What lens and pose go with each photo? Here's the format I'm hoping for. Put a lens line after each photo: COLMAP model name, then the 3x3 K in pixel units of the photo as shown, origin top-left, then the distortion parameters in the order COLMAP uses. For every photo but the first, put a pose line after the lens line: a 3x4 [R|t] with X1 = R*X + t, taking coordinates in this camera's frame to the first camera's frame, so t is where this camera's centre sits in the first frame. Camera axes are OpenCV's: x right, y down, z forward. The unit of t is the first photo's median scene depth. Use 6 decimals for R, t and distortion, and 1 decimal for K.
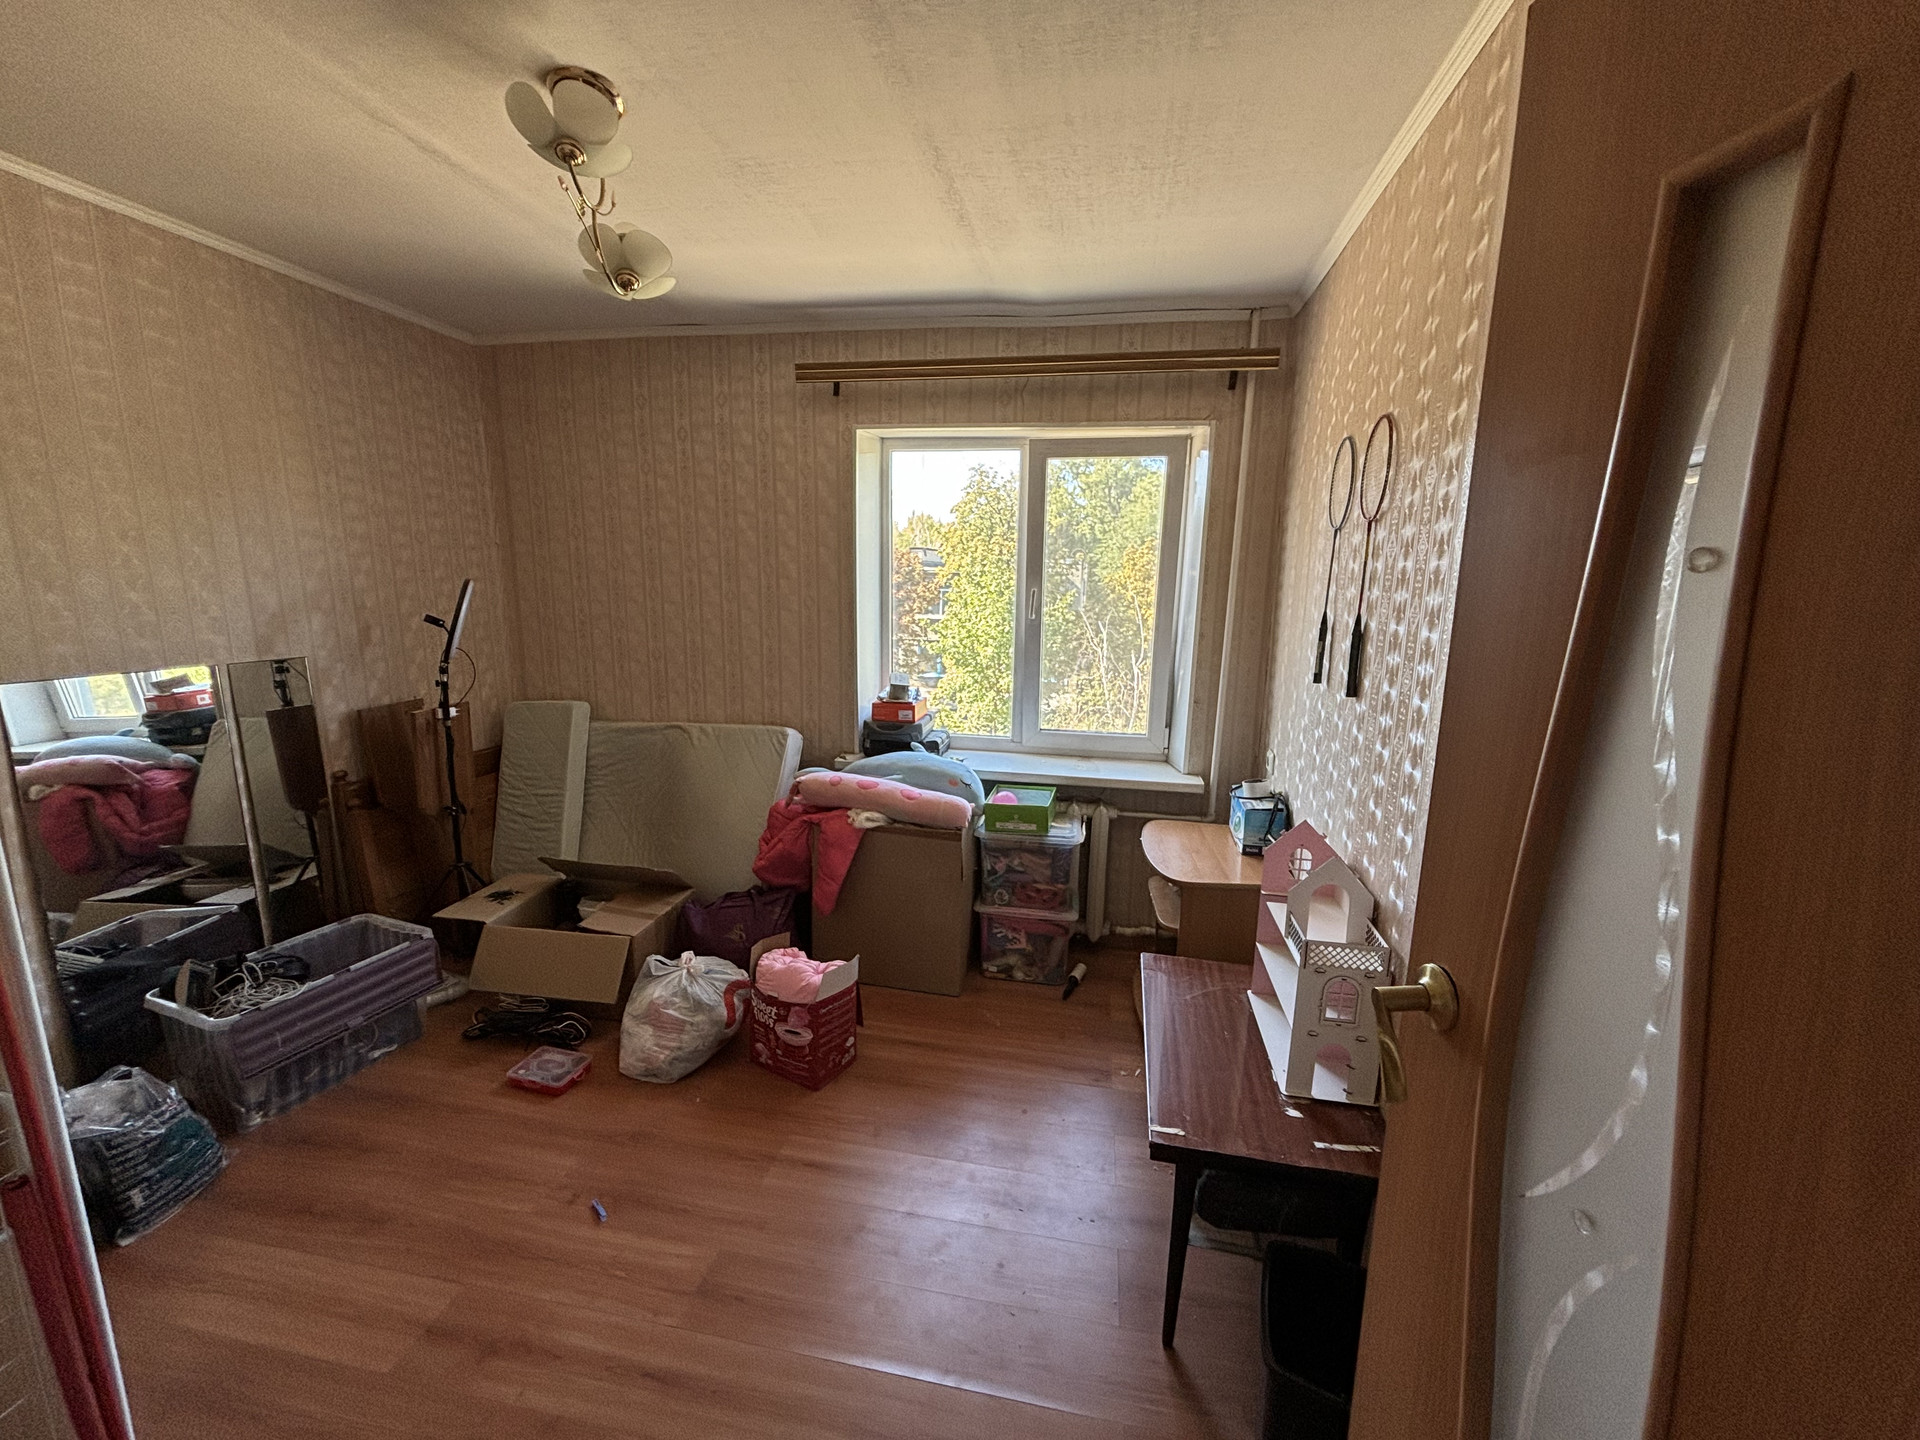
lens RADIAL K [[775.5, 0, 960.0], [0, 775.5, 720.0], [0, 0, 1]] dist [-0.001017, -0.000082]
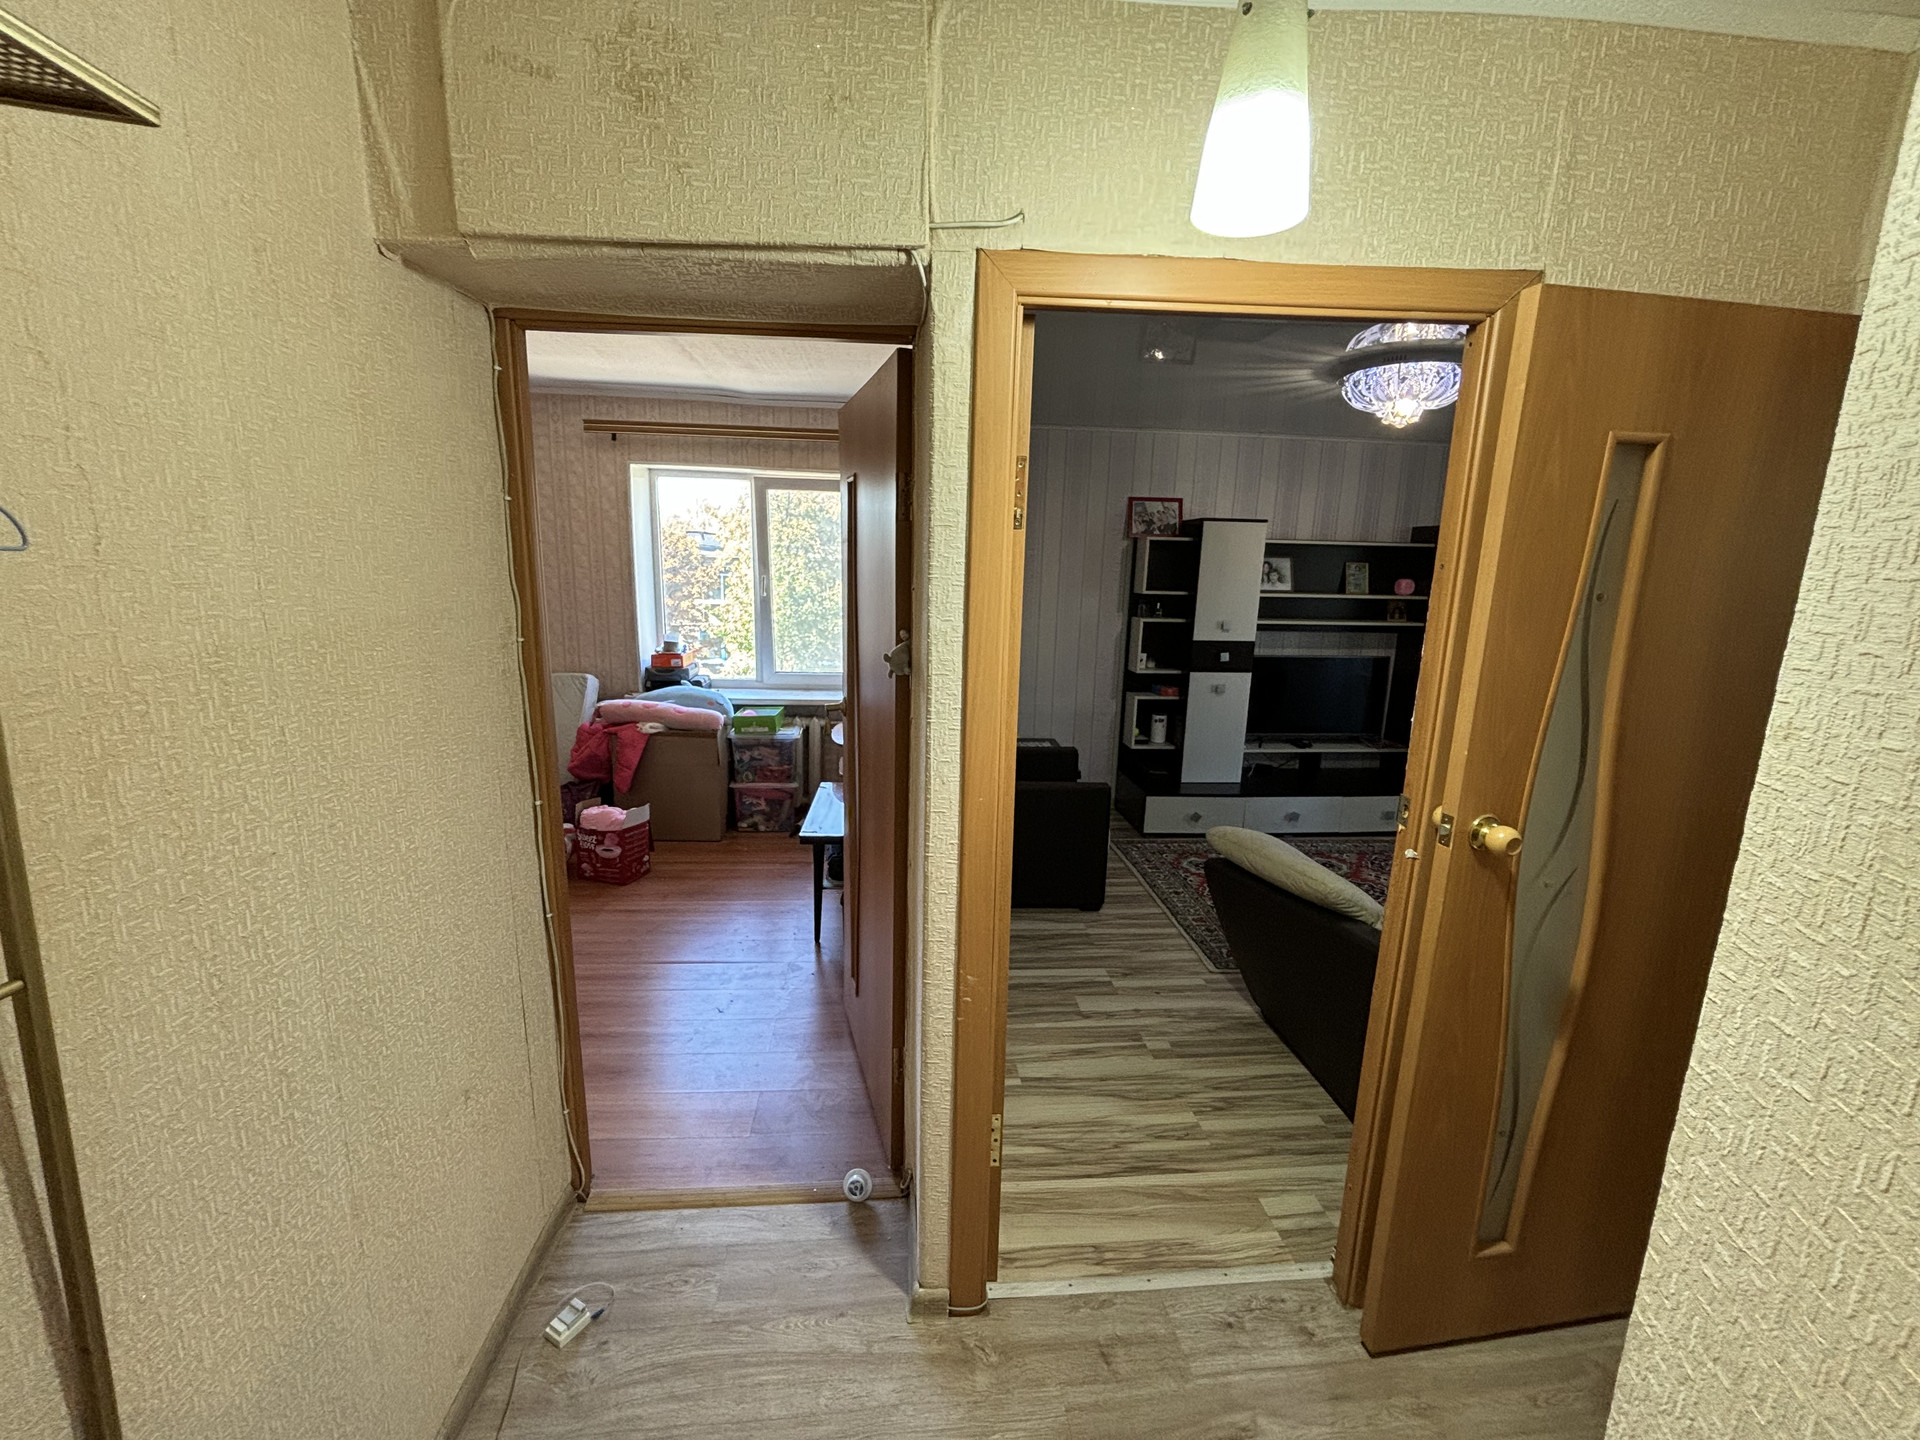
lens RADIAL K [[754.5, 0, 960.0], [0, 754.5, 720.0], [0, 0, 1]] dist [0.000567, -0.000038]
pose [[0.962188, -0.043466, 0.268894, 0.061474], [0.037315, 0.998913, 0.027947, 0.089350], [-0.269817, -0.016856, 0.962764, -0.546541]]
